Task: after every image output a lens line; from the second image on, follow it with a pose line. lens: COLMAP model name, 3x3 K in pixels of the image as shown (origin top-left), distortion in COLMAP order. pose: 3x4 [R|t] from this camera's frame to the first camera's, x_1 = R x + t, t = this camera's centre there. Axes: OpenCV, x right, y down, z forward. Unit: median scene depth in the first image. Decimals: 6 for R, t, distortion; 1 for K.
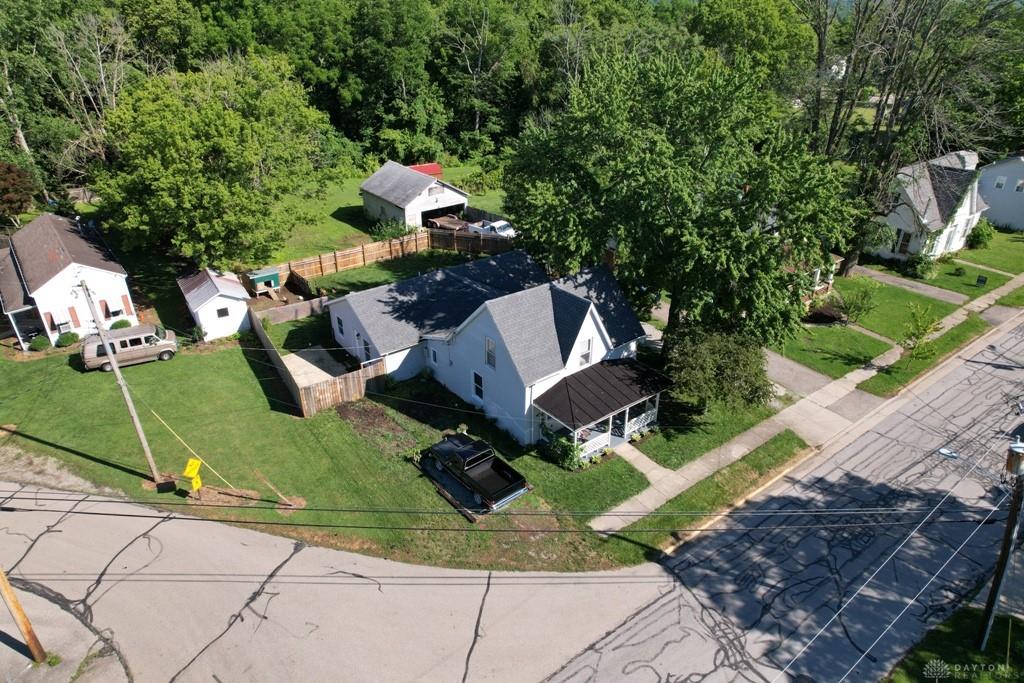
lens RADIAL K [[658.6, 0, 514.6], [0, 658.6, 338.4], [0, 0, 1]] dist [-0.057032, 0.048073]
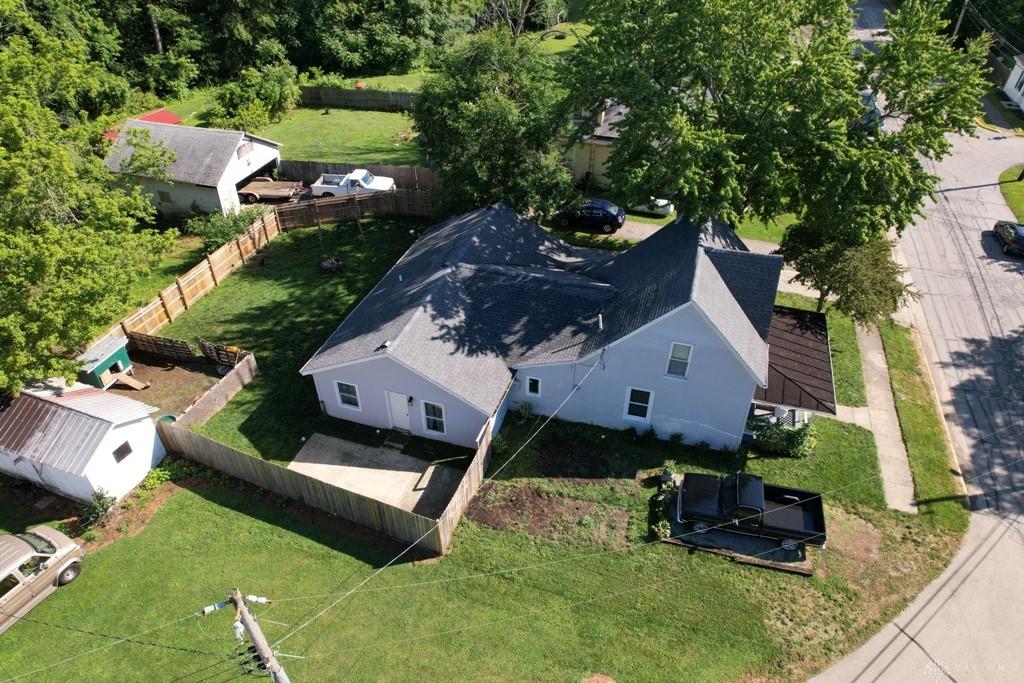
lens RADIAL K [[658.6, 0, 519.3], [0, 658.6, 337.0], [0, 0, 1]] dist [-0.057032, 0.048073]
pose [[0.812756, -0.353545, 0.463069, -0.325798], [0.274503, 0.933456, 0.230884, -0.140247], [-0.513883, -0.060539, 0.855721, 0.286611]]
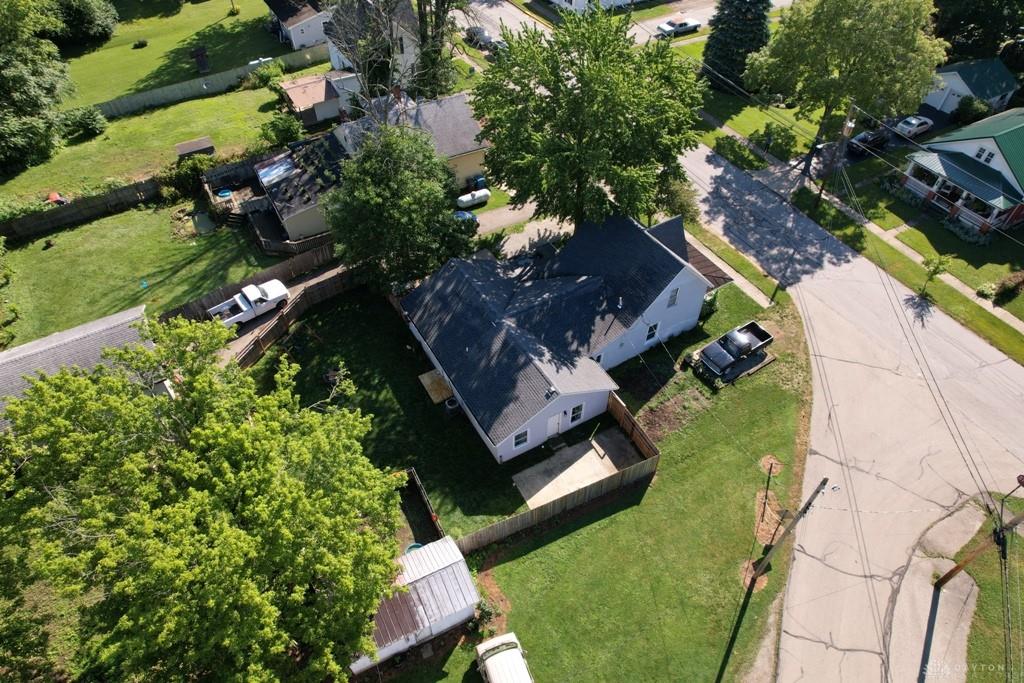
lens RADIAL K [[658.6, 0, 519.4], [0, 658.6, 333.5], [0, 0, 1]] dist [-0.057032, 0.048073]
pose [[0.112215, -0.727582, 0.676781, -0.616417], [0.456408, 0.642729, 0.615298, -0.536834], [-0.882666, 0.239843, 0.404198, 0.478134]]
